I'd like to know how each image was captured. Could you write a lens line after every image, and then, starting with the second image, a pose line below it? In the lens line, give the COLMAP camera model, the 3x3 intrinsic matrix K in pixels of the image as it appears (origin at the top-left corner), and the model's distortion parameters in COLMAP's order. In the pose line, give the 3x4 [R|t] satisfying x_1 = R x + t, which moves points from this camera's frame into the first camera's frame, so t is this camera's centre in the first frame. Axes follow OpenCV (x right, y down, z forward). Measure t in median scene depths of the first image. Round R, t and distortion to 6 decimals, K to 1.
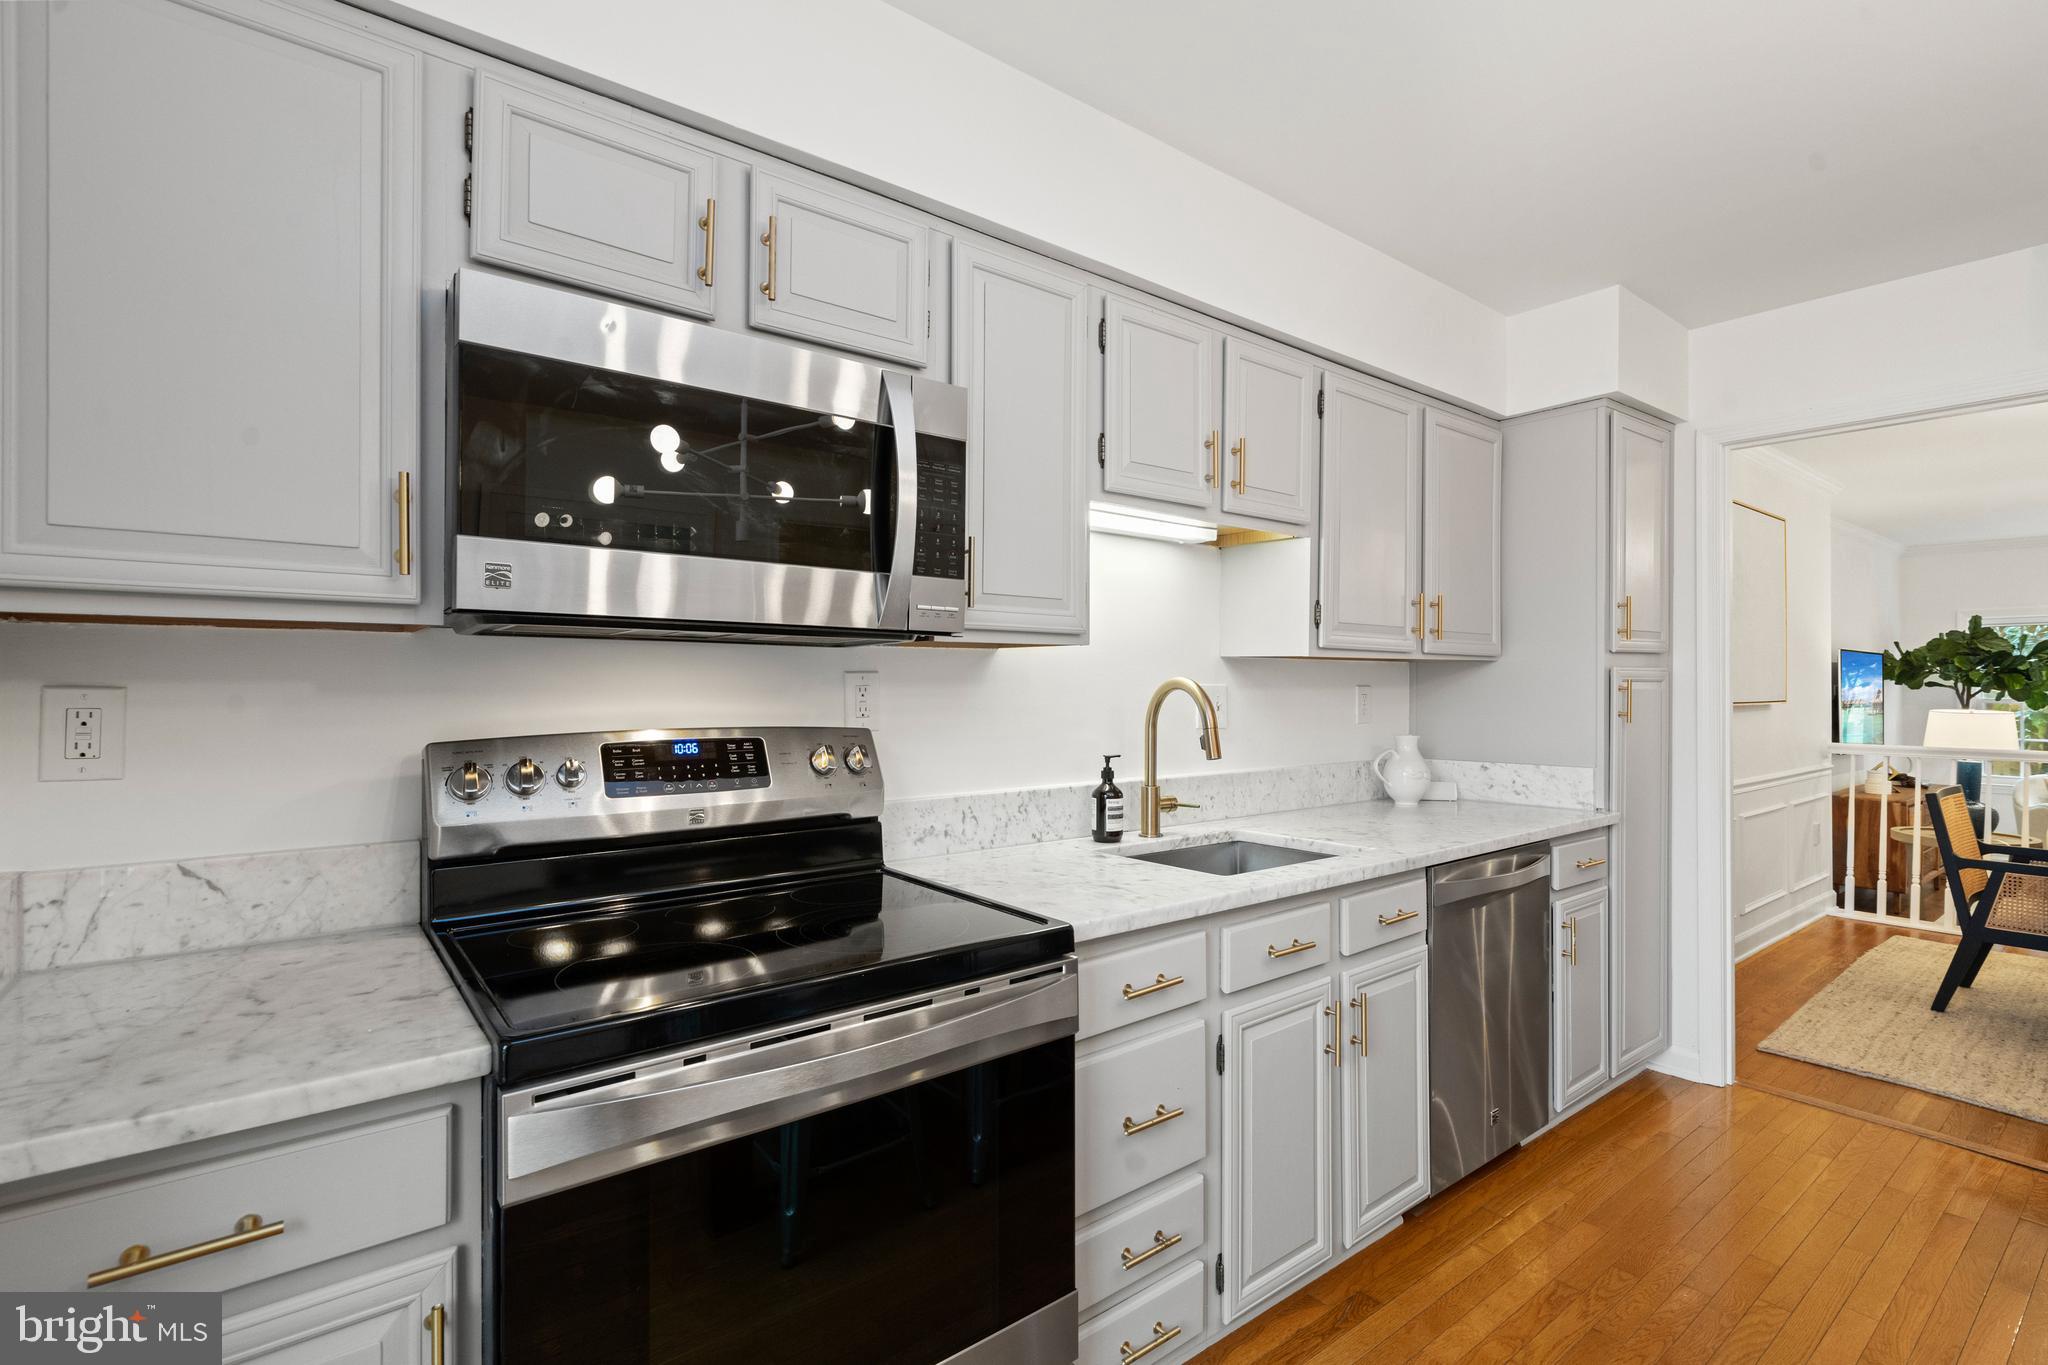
lens RADIAL K [[964.1, 0, 1017.6], [0, 964.1, 678.7], [0, 0, 1]] dist [0.000718, 0.000681]
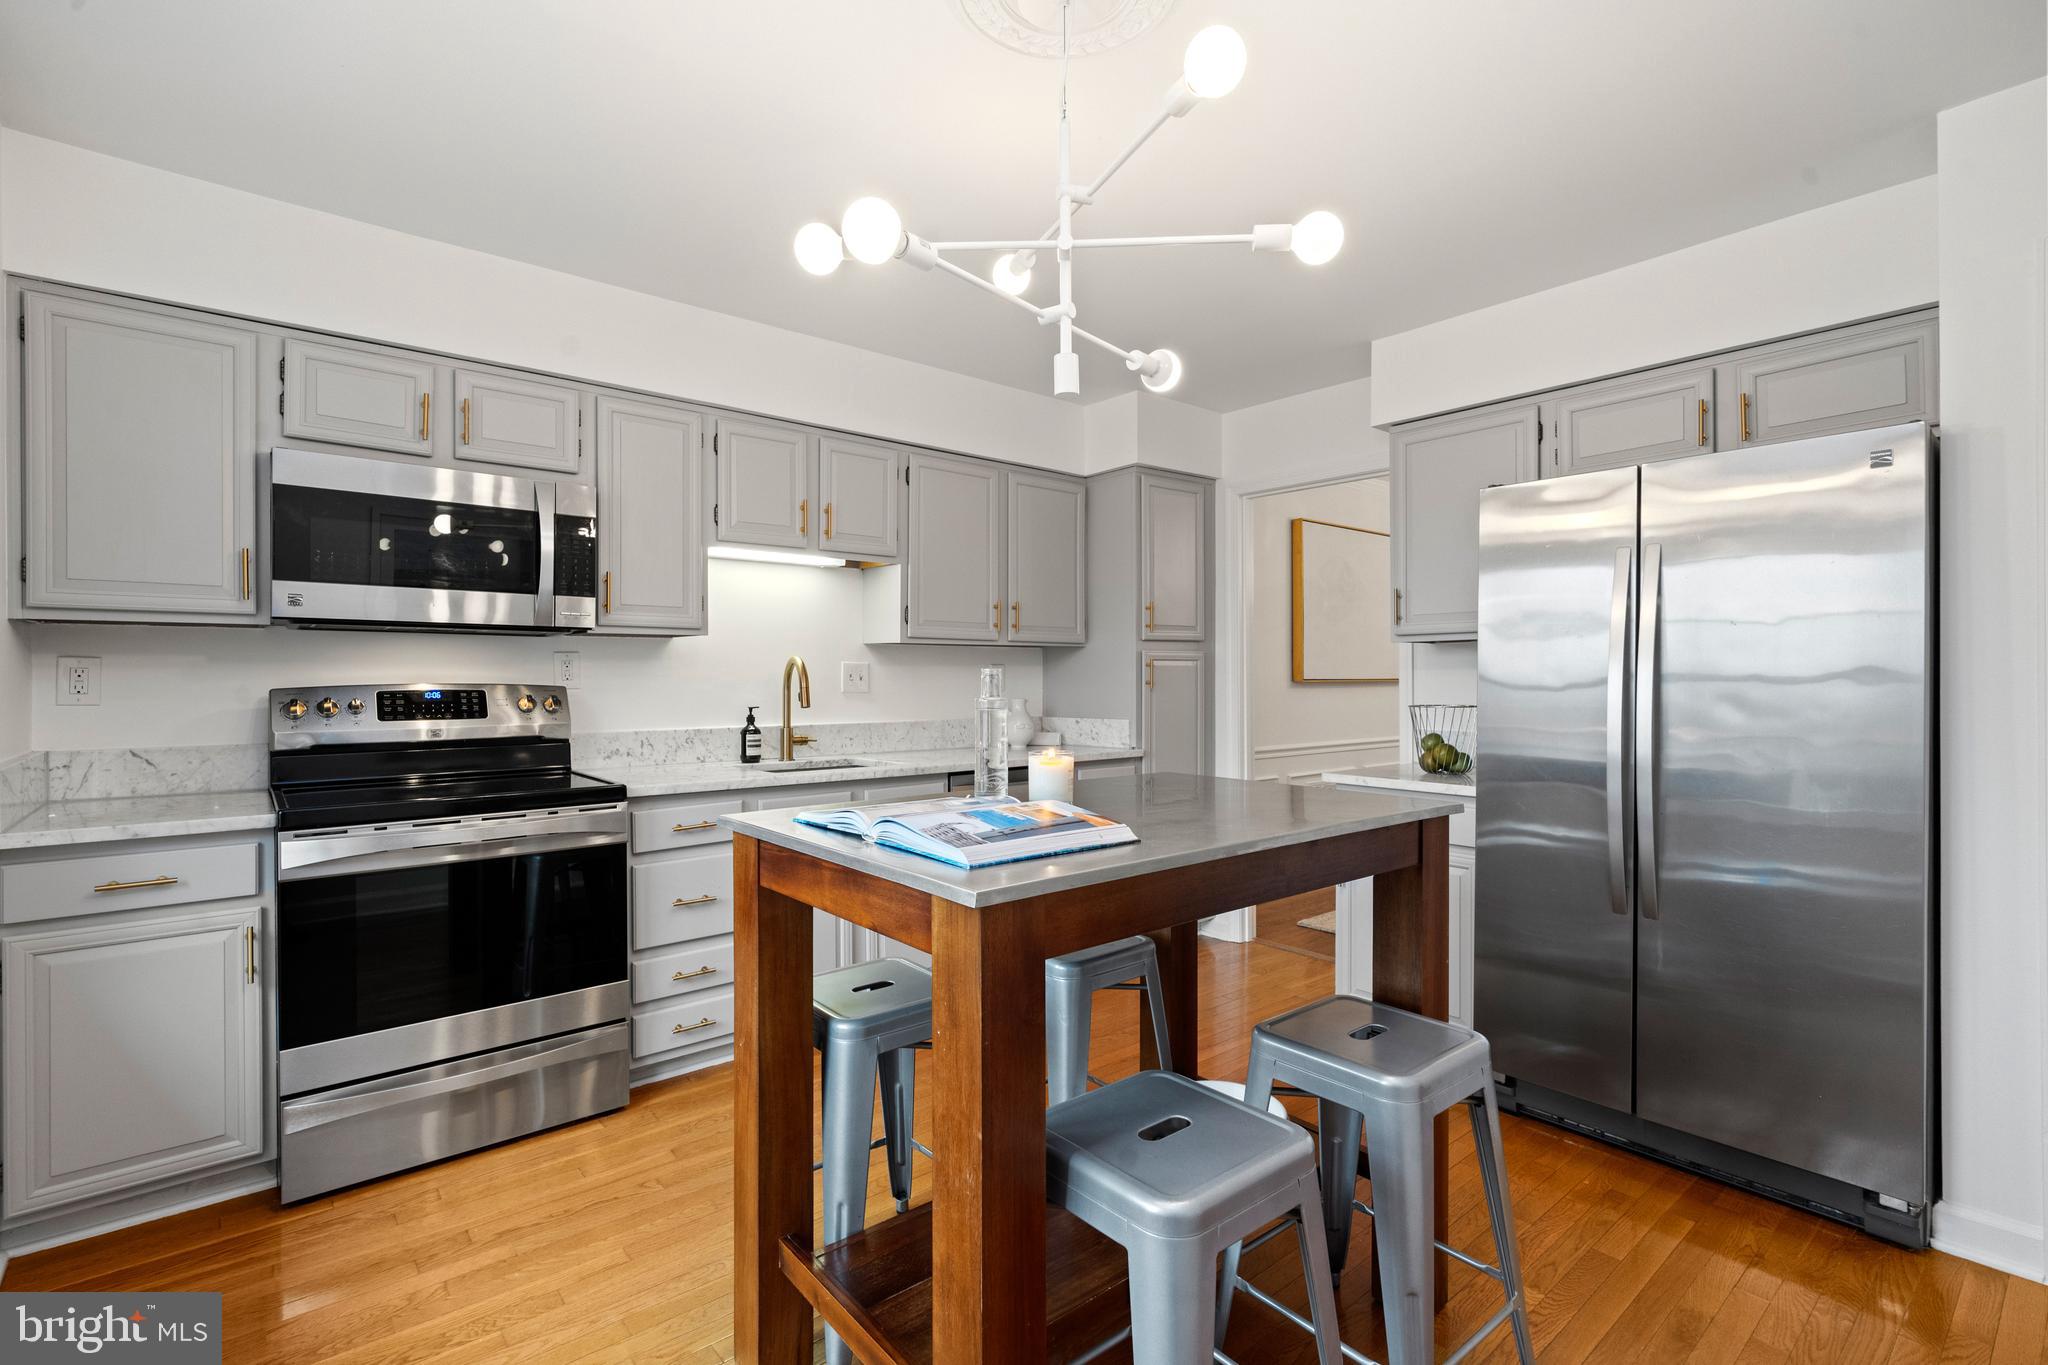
lens RADIAL K [[964.1, 0, 1026.9], [0, 964.1, 676.1], [0, 0, 1]] dist [0.000718, 0.000681]
pose [[0.999428, -0.003546, 0.033637, 0.700921], [0.003435, 0.999989, 0.003339, 0.038062], [-0.033649, -0.003222, 0.999429, -0.807776]]
